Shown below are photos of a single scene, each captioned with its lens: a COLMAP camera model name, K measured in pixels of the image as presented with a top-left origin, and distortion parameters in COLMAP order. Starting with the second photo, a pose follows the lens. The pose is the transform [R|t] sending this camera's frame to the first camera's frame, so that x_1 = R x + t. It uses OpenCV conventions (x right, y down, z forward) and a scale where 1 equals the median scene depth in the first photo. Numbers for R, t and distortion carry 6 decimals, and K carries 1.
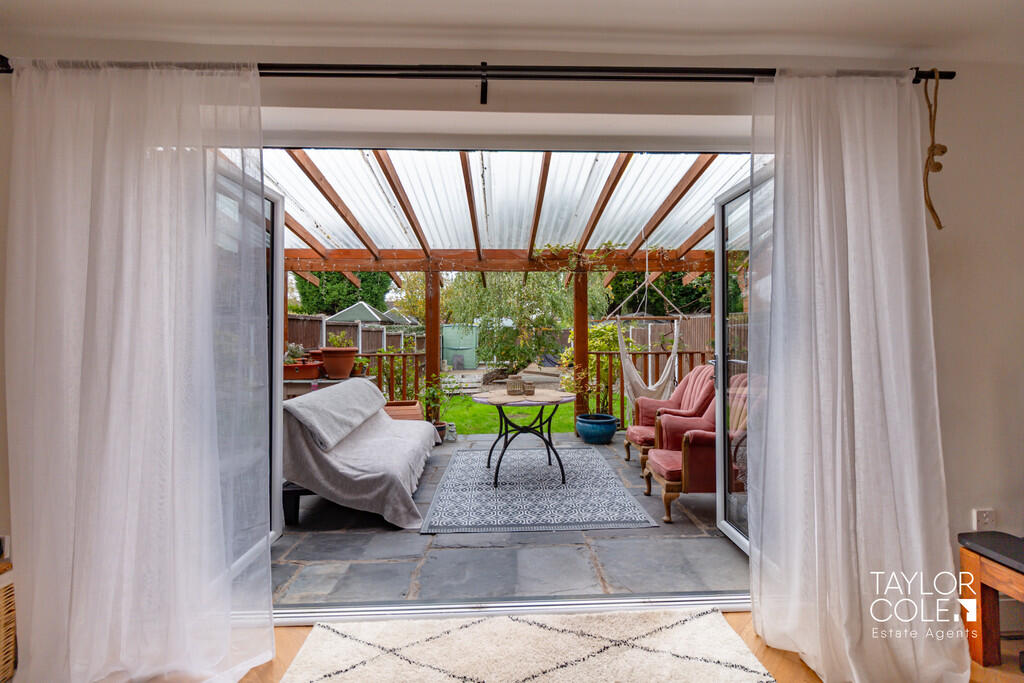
lens RADIAL K [[478.6, 0, 529.5], [0, 478.6, 325.9], [0, 0, 1]] dist [-0.002051, -0.000171]
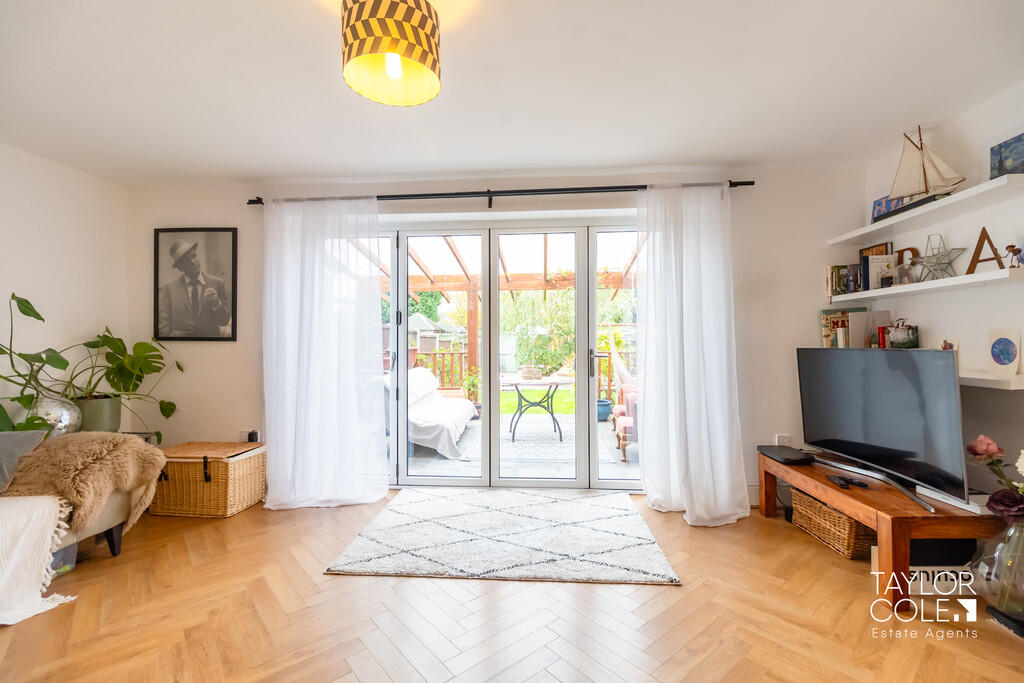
lens RADIAL K [[446.8, 0, 512.9], [0, 446.8, 336.1], [0, 0, 1]] dist [-0.001748, -0.000532]
pose [[0.991986, -0.000119, -0.126345, 0.124211], [0.000415, 0.999997, 0.002316, 0.018195], [0.126344, -0.002350, 0.991984, -0.419292]]
